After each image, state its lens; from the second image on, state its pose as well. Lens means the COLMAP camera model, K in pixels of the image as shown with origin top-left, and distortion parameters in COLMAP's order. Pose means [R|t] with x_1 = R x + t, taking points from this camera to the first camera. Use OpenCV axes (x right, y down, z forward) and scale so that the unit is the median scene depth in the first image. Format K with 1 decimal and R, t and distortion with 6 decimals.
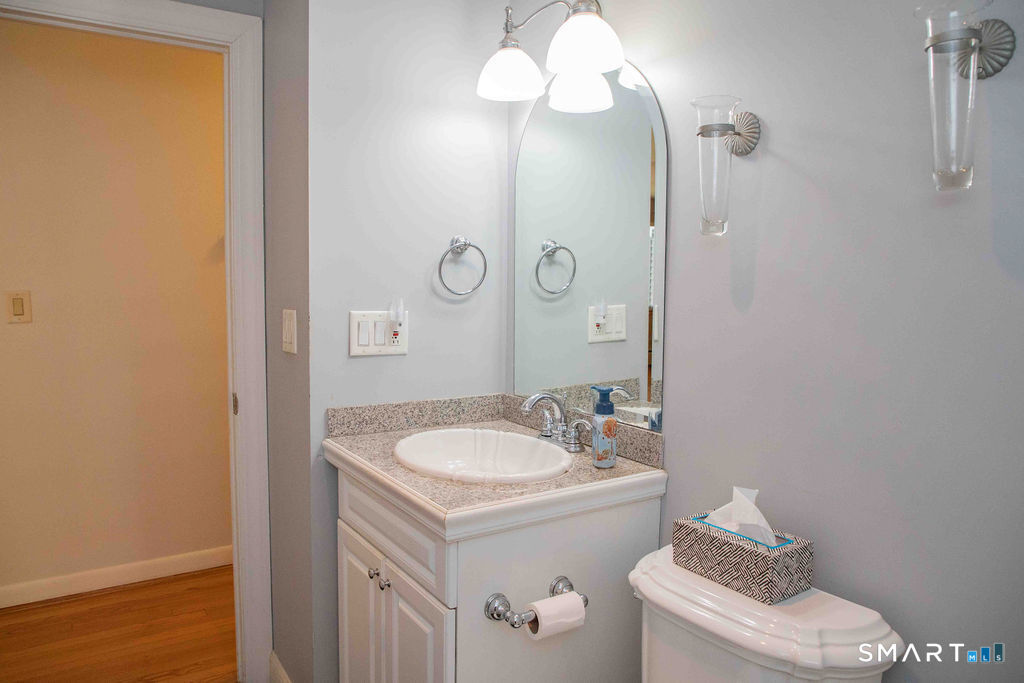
lens RADIAL K [[693.5, 0, 511.9], [0, 693.5, 338.5], [0, 0, 1]] dist [-0.086930, 0.031907]
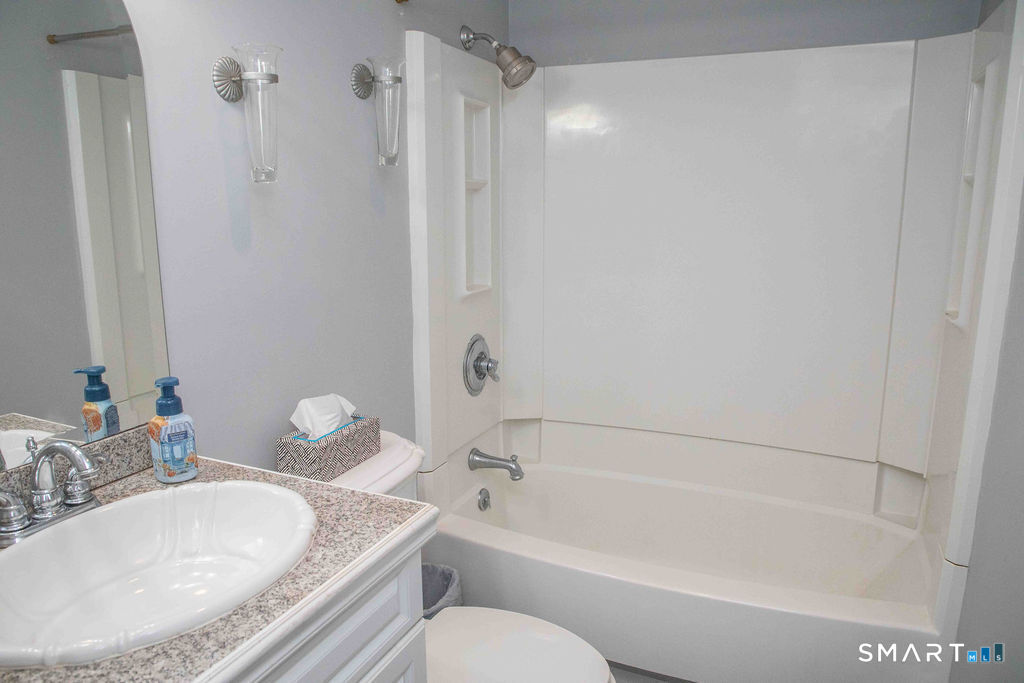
lens RADIAL K [[693.5, 0, 511.9], [0, 693.5, 338.5], [0, 0, 1]] dist [-0.086930, 0.031907]
pose [[-0.543759, -0.177351, 0.820288, -0.787366], [0.062550, 0.966133, 0.250348, -0.157434], [-0.836907, 0.187438, -0.514250, 1.250946]]
